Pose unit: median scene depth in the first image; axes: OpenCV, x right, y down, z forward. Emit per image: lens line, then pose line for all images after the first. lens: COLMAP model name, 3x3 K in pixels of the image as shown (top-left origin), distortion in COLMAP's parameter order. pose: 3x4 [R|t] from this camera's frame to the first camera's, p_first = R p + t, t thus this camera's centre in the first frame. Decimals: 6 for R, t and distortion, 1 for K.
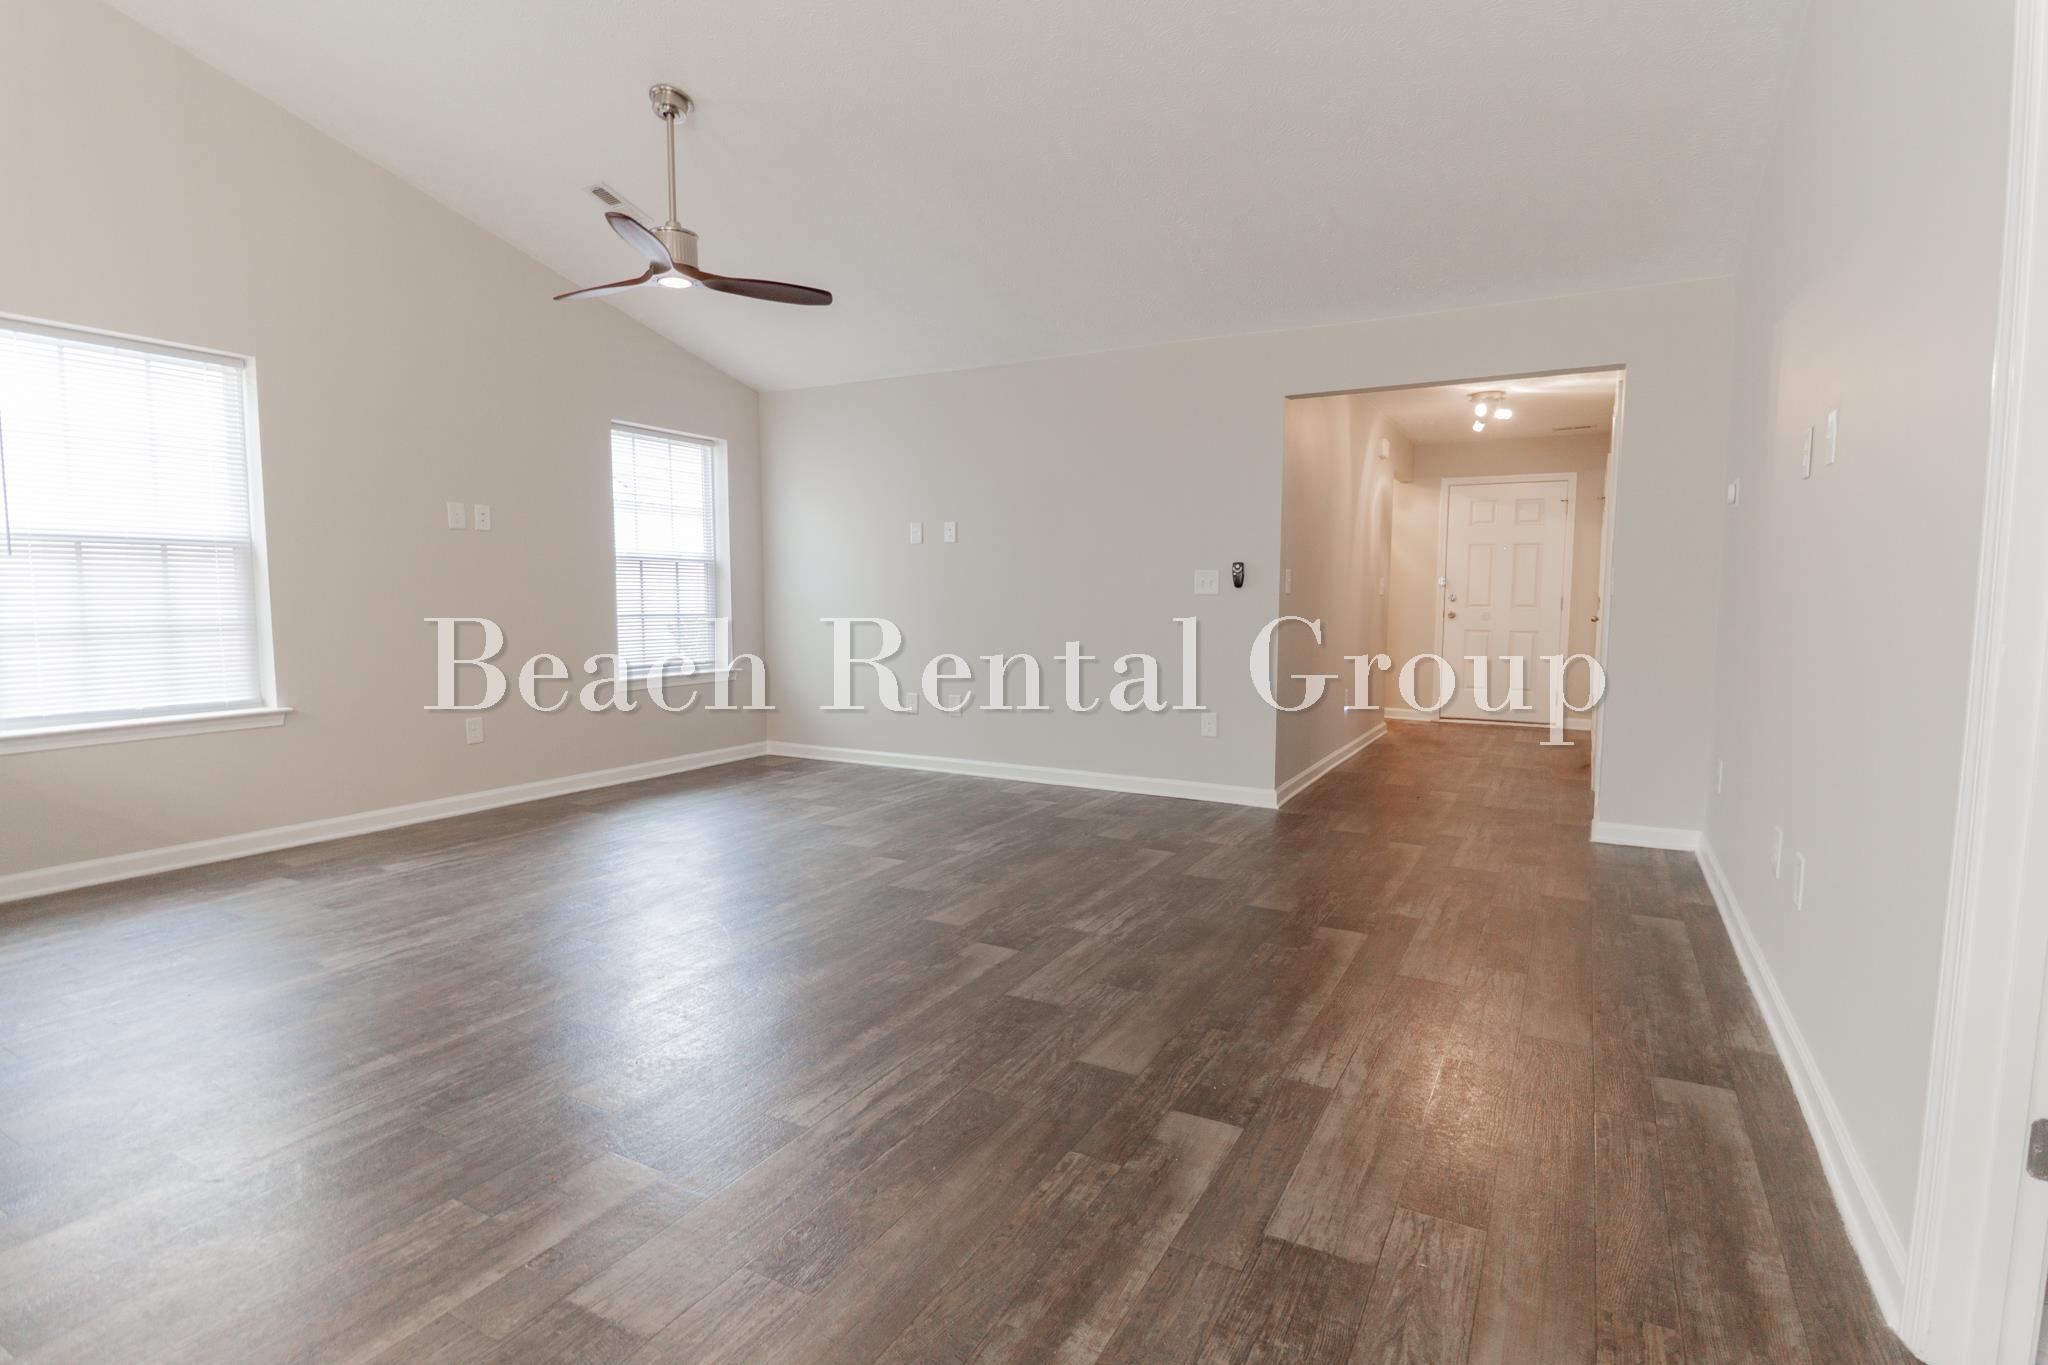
lens RADIAL K [[1006.1, 0, 1032.6], [0, 1006.1, 680.6], [0, 0, 1]] dist [0.002906, -0.021060]
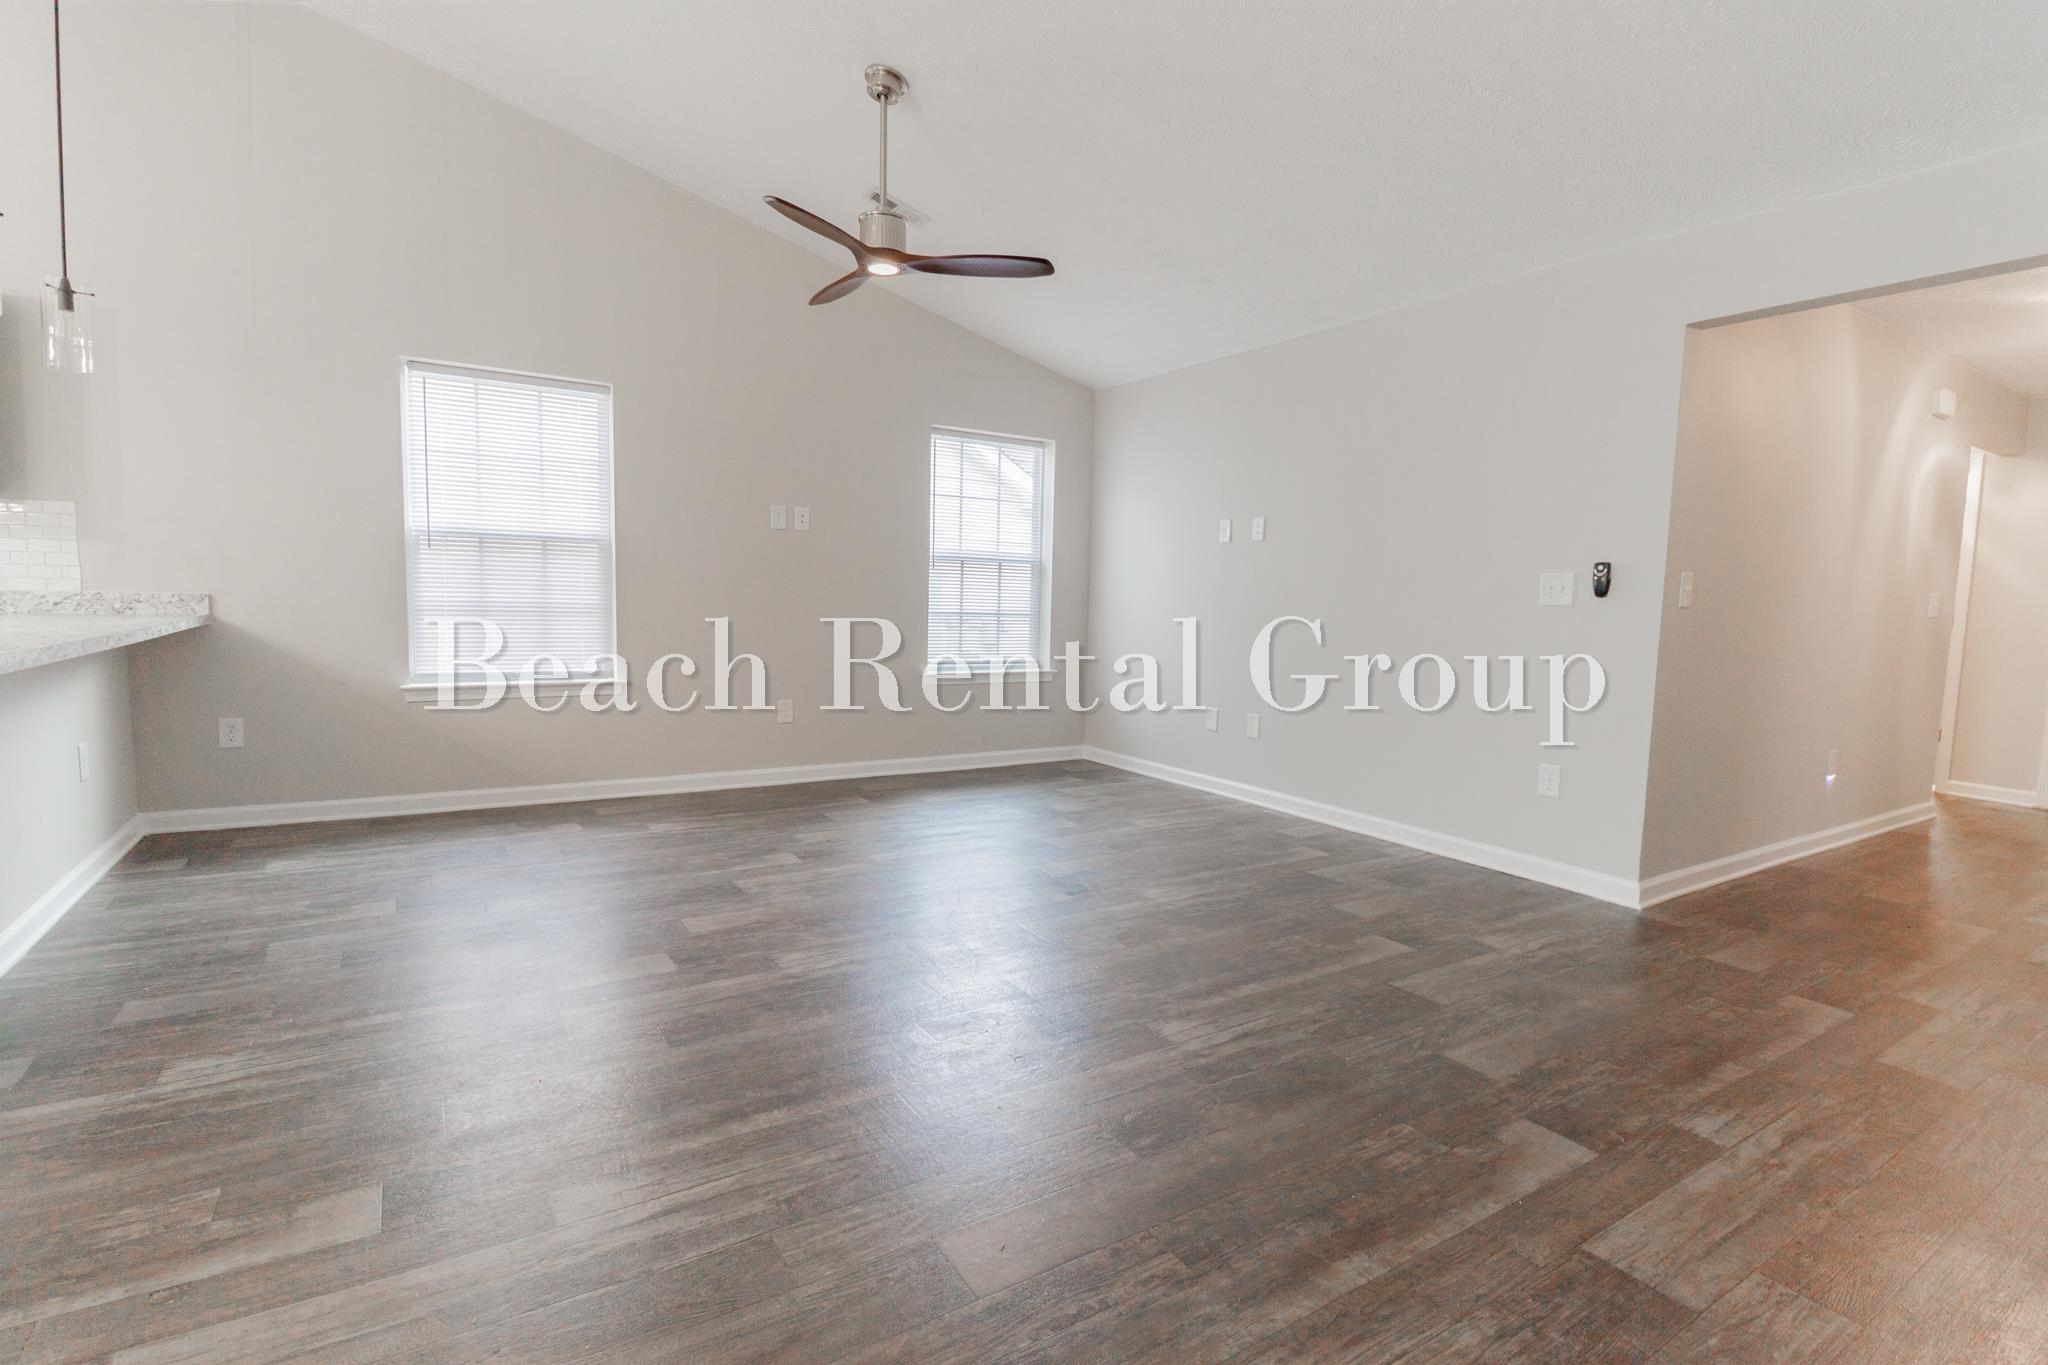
lens RADIAL K [[962.5, 0, 1029.6], [0, 962.5, 685.7], [0, 0, 1]] dist [0.000601, -0.011496]
pose [[0.873973, 0.065374, -0.481557, 0.189157], [-0.065151, 0.997727, 0.017204, -0.014542], [0.481587, 0.016338, 0.876246, 0.200279]]
